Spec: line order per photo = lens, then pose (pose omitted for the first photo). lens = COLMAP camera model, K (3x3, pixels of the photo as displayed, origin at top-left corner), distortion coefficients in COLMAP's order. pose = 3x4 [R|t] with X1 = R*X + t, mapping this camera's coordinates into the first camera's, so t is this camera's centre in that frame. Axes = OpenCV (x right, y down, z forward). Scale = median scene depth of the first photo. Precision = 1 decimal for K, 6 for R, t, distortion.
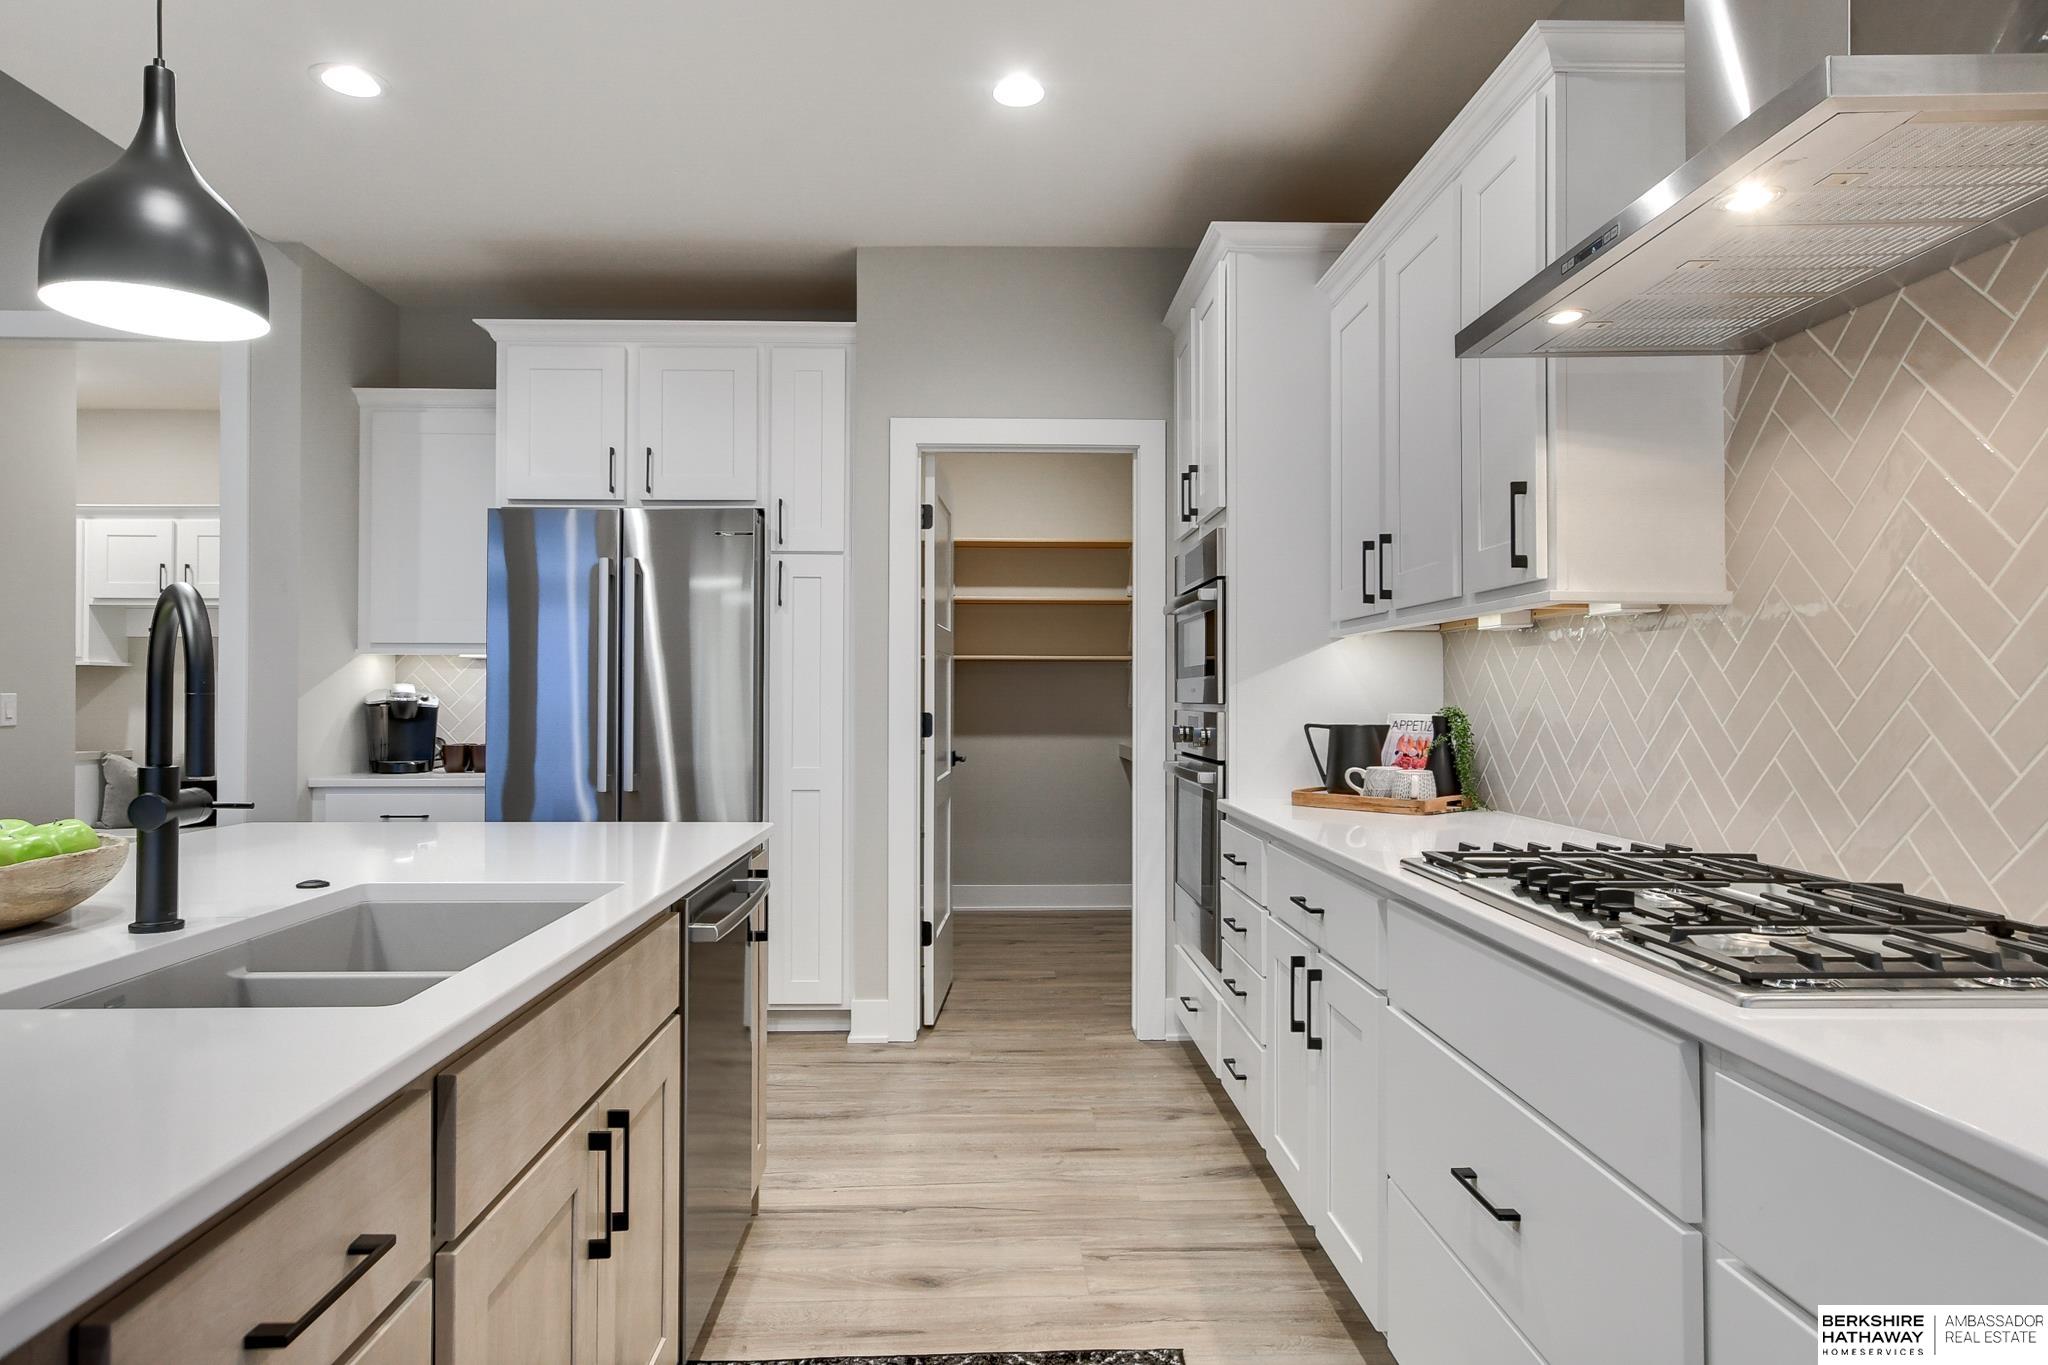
lens RADIAL K [[1253.0, 0, 1012.4], [0, 1253.0, 673.0], [0, 0, 1]] dist [0.007605, 0.001785]
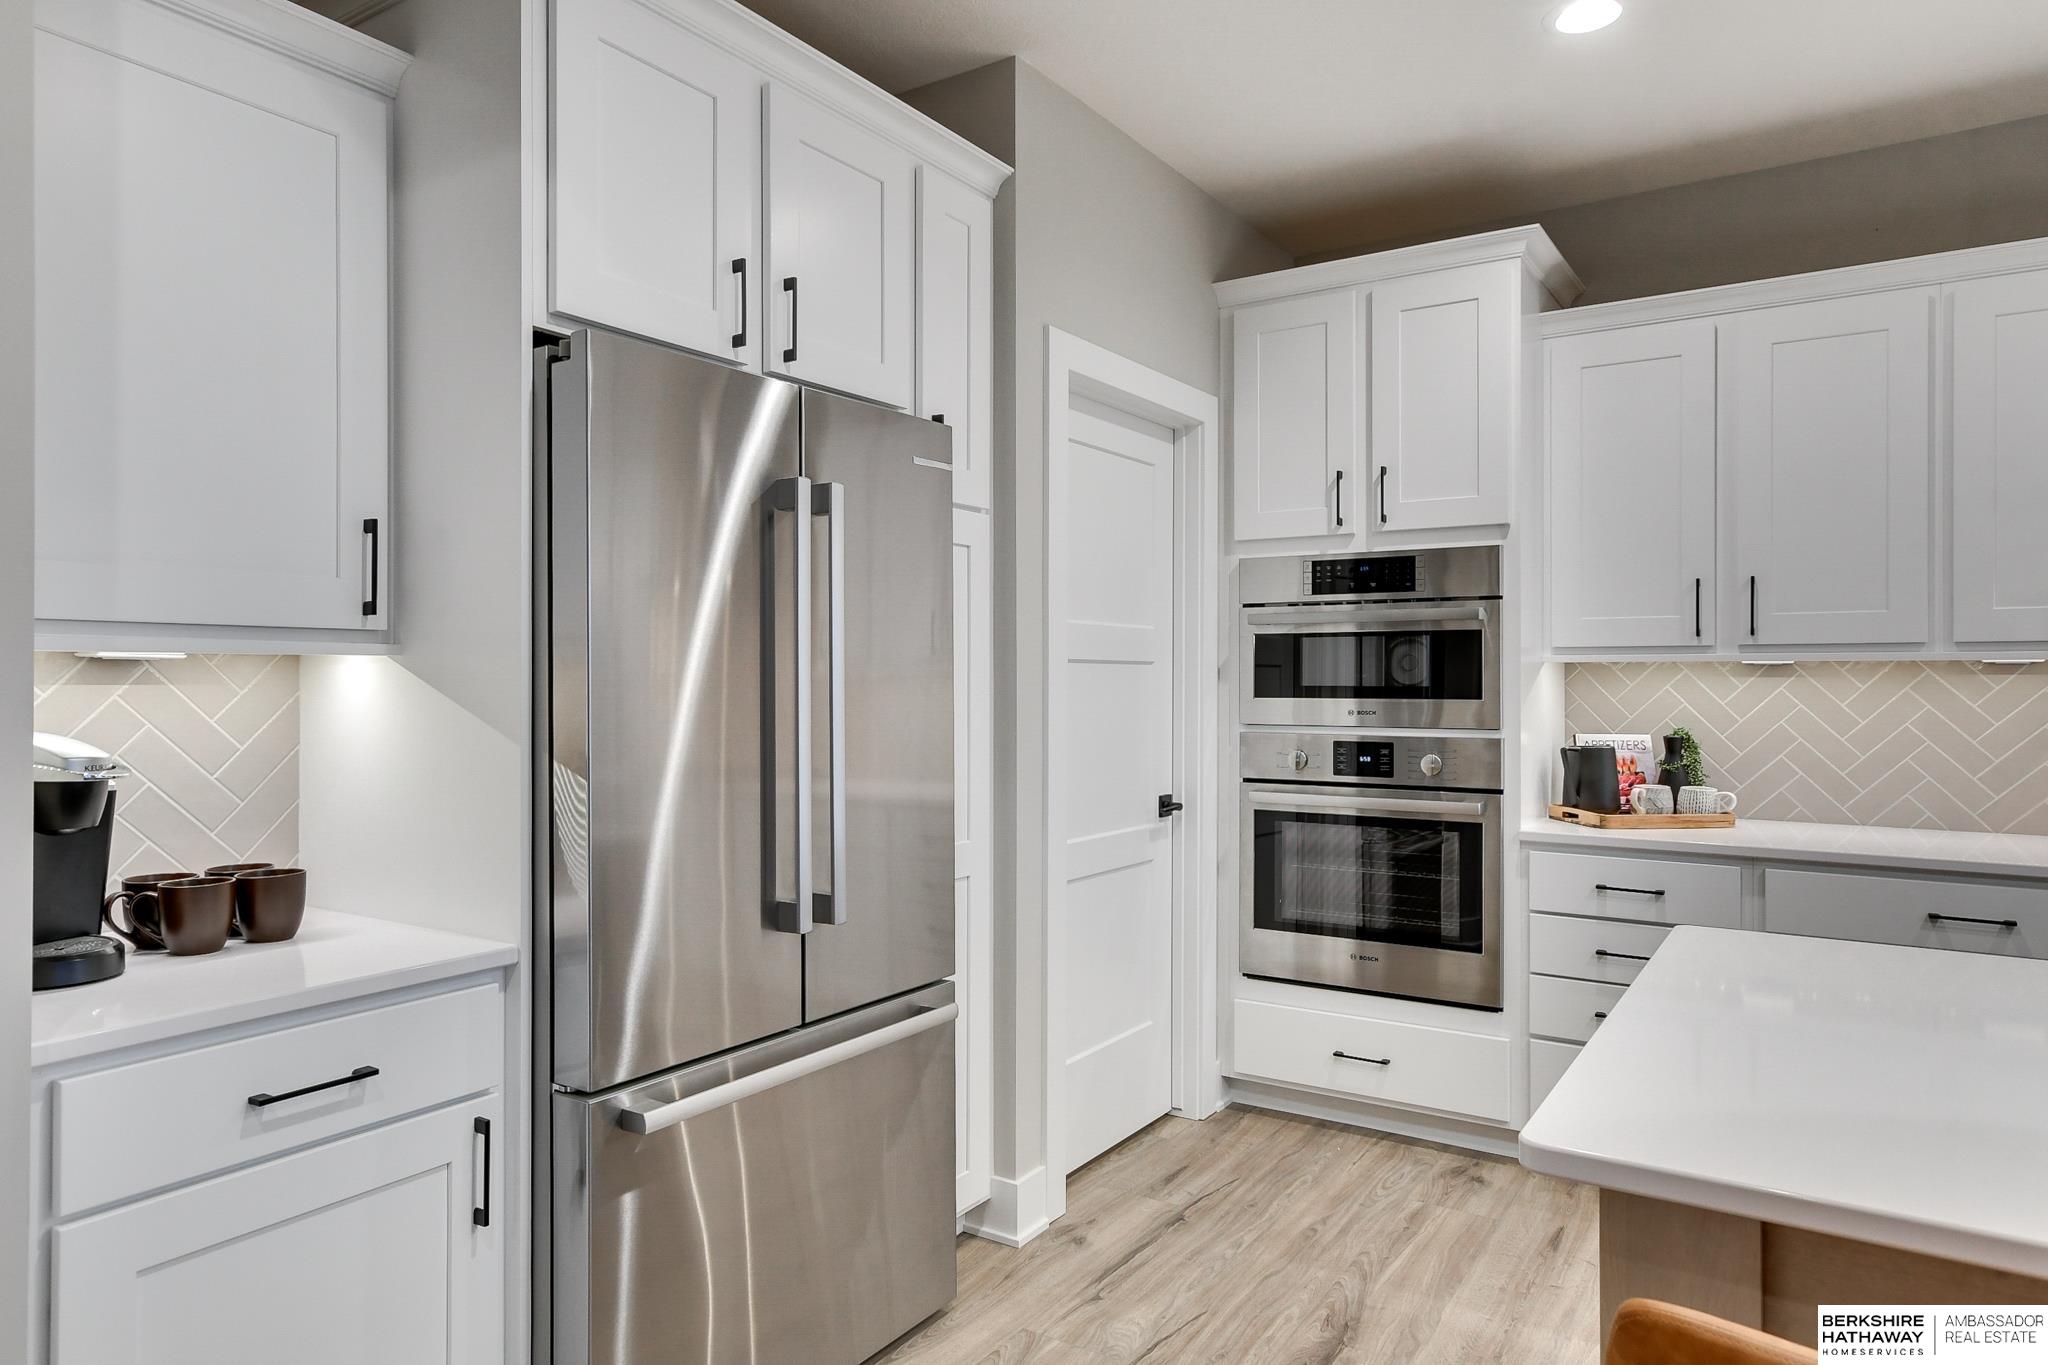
lens RADIAL K [[1253.0, 0, 1019.0], [0, 1253.0, 678.5], [0, 0, 1]] dist [0.007605, 0.001785]
pose [[0.575864, 0.005465, 0.817527, -0.674699], [-0.012140, 0.999925, 0.001867, -0.009924], [-0.817455, -0.011000, 0.575887, 0.612473]]
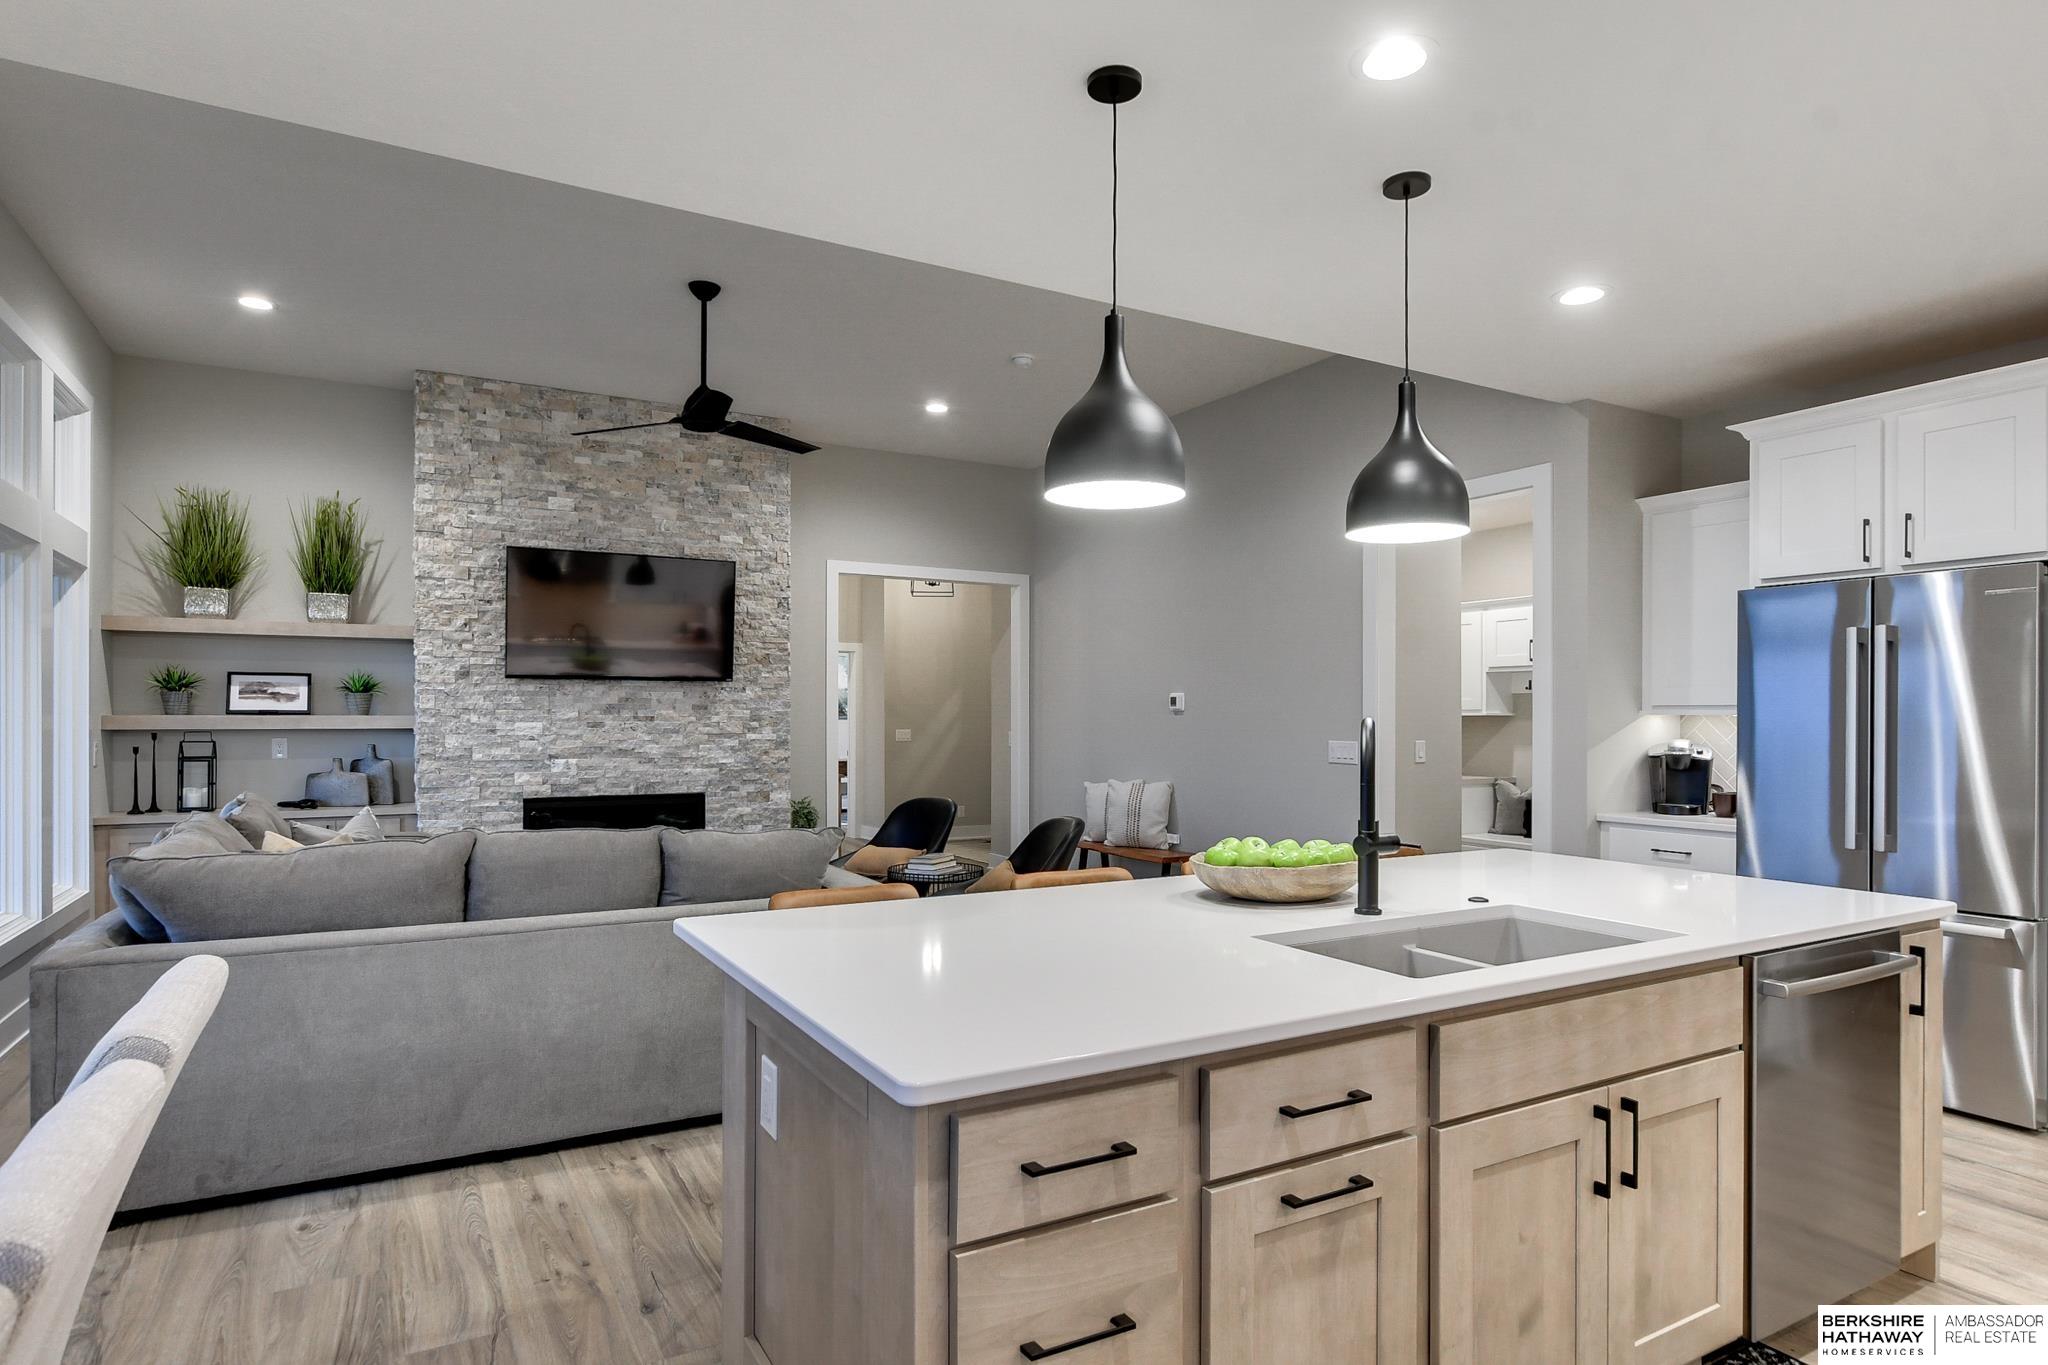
lens RADIAL K [[1118.9, 0, 1031.2], [0, 1118.9, 704.0], [0, 0, 1]] dist [-0.002314, 0.000111]
pose [[0.479979, -0.006490, -0.877256, 0.352330], [0.009969, 0.999948, -0.001943, -0.067758], [0.877223, -0.007813, 0.480019, -0.119990]]
